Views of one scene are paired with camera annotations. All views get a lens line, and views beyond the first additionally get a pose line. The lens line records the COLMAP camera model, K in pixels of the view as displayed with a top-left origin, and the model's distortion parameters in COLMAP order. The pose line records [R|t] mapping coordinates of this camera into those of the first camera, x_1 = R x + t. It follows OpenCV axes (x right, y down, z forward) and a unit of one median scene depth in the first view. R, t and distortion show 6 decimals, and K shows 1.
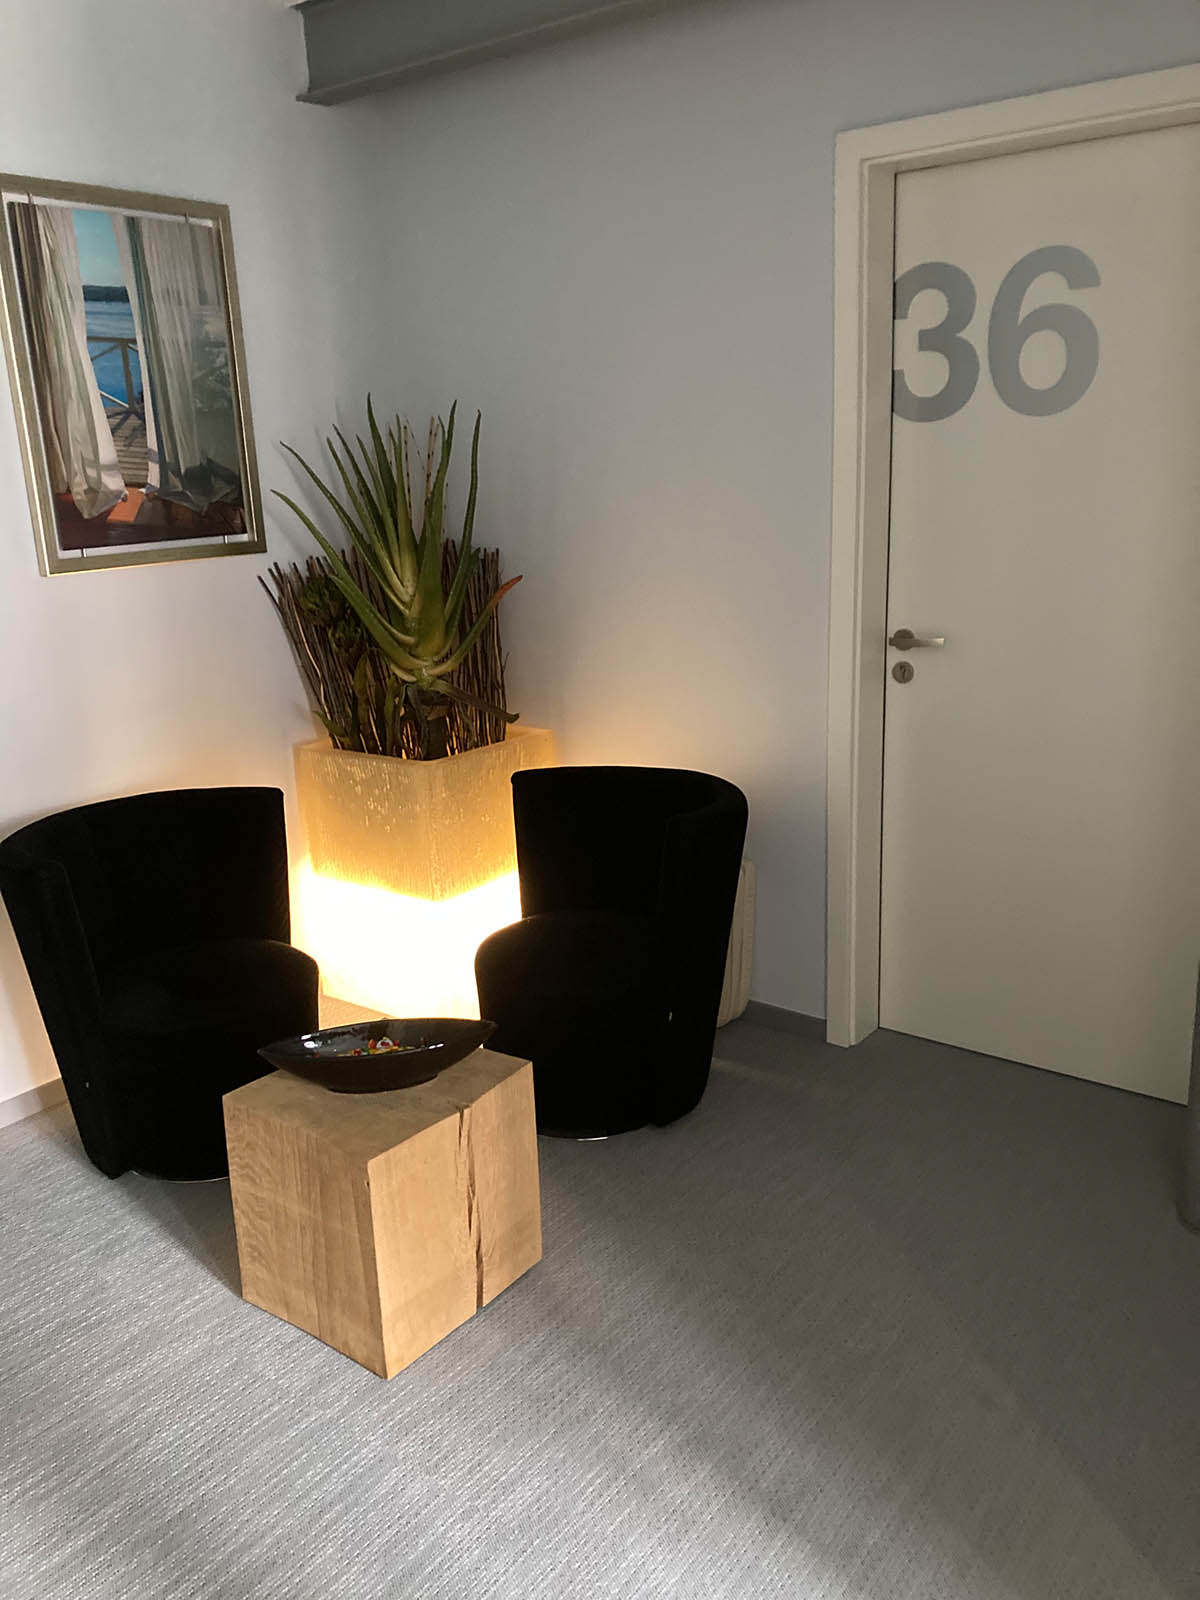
lens RADIAL K [[1306.1, 0, 600.0], [0, 1306.1, 800.0], [0, 0, 1]] dist [0.022684, -0.003285]
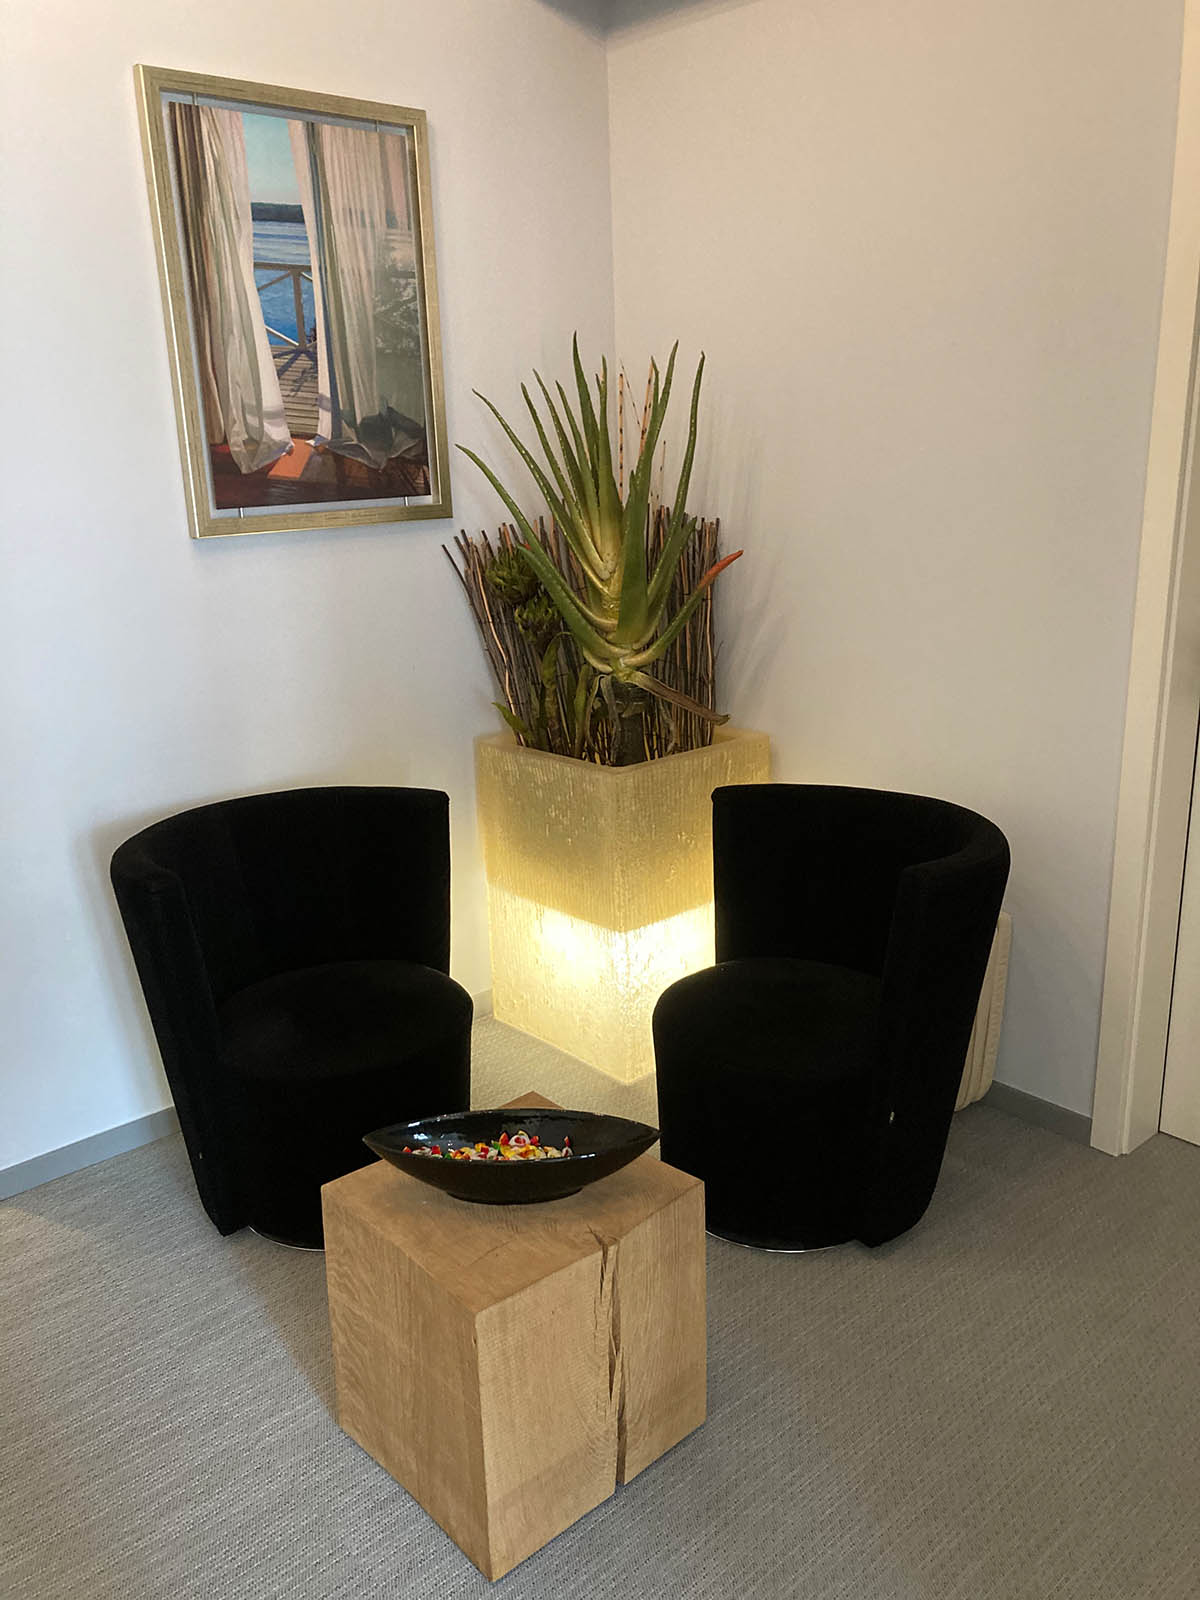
lens RADIAL K [[1306.1, 0, 600.0], [0, 1306.1, 800.0], [0, 0, 1]] dist [0.022684, -0.003285]
pose [[0.982702, 0.059796, -0.175275, 0.007161], [-0.056153, 0.998092, 0.025675, -0.031029], [0.176476, -0.015389, 0.984185, 0.168165]]
